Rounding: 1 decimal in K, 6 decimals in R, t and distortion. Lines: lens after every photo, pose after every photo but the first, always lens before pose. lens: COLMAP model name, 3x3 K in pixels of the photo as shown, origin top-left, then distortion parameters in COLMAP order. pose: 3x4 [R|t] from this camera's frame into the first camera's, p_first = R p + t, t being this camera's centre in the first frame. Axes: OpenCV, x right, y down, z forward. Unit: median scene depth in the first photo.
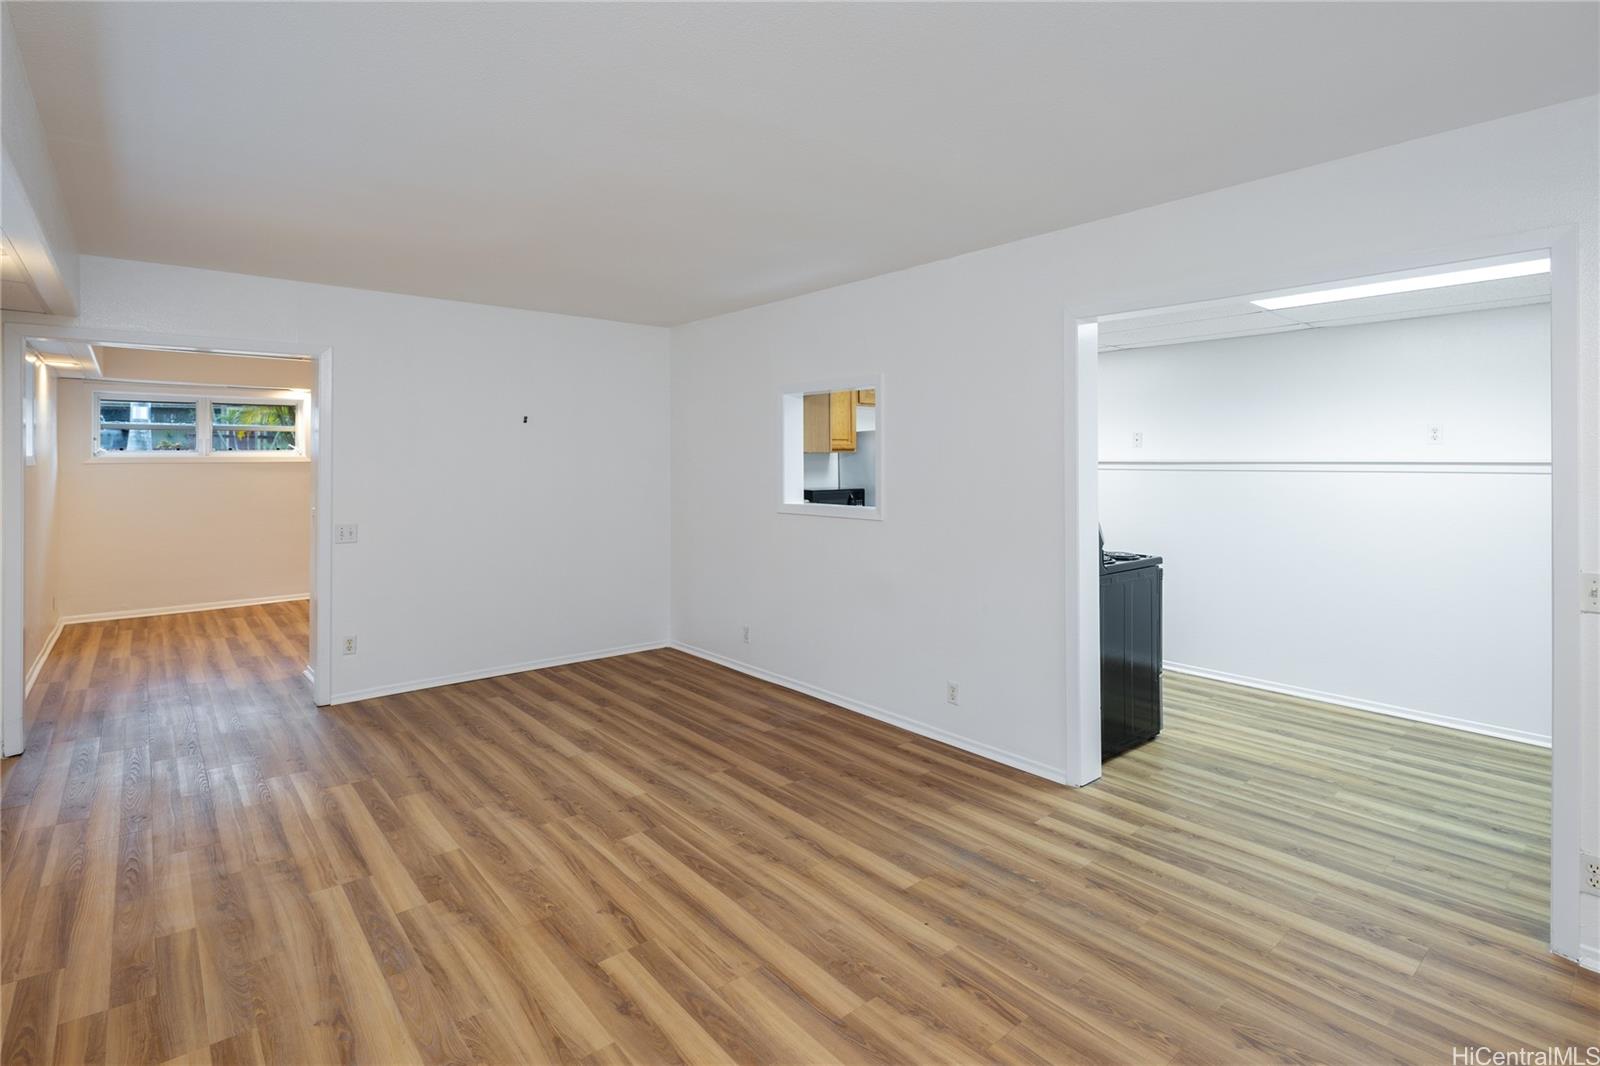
lens RADIAL K [[774.1, 0, 802.3], [0, 774.1, 532.1], [0, 0, 1]] dist [-0.002808, -0.001757]
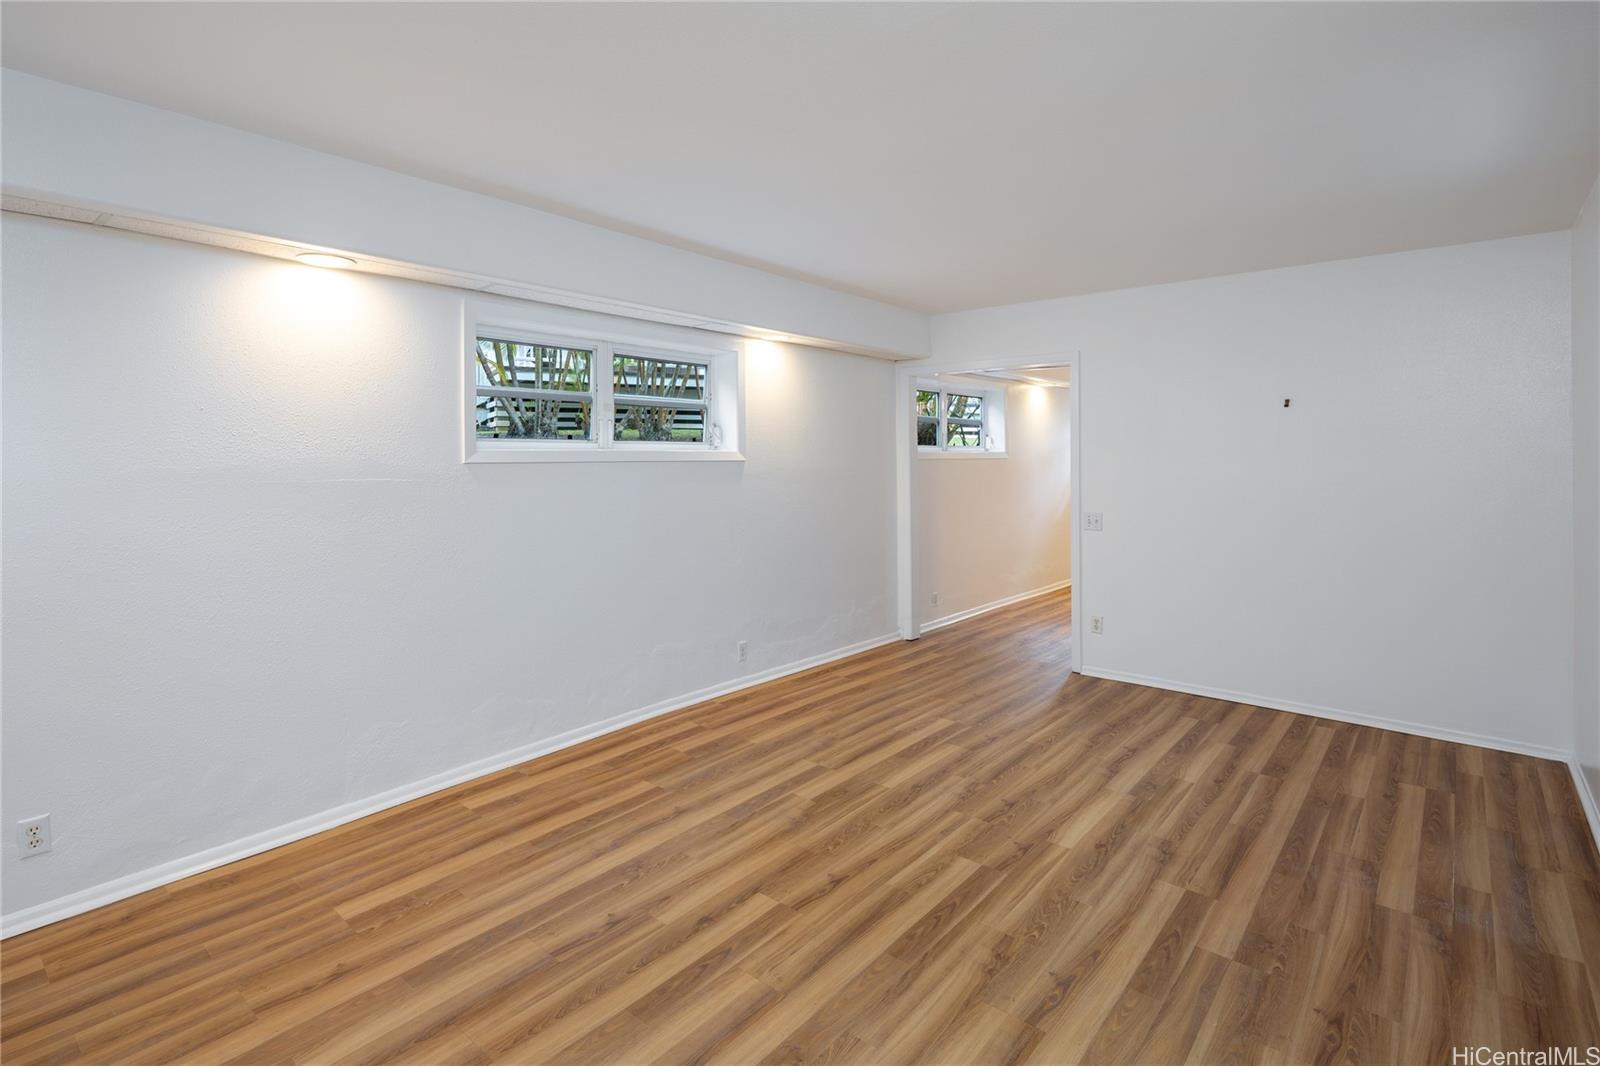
lens RADIAL K [[774.1, 0, 802.2], [0, 774.1, 527.7], [0, 0, 1]] dist [-0.002808, -0.001757]
pose [[0.166607, 0.089937, -0.981913, 0.669747], [-0.089169, 0.993125, 0.075834, -0.057294], [0.981983, 0.074922, 0.173482, 0.672480]]
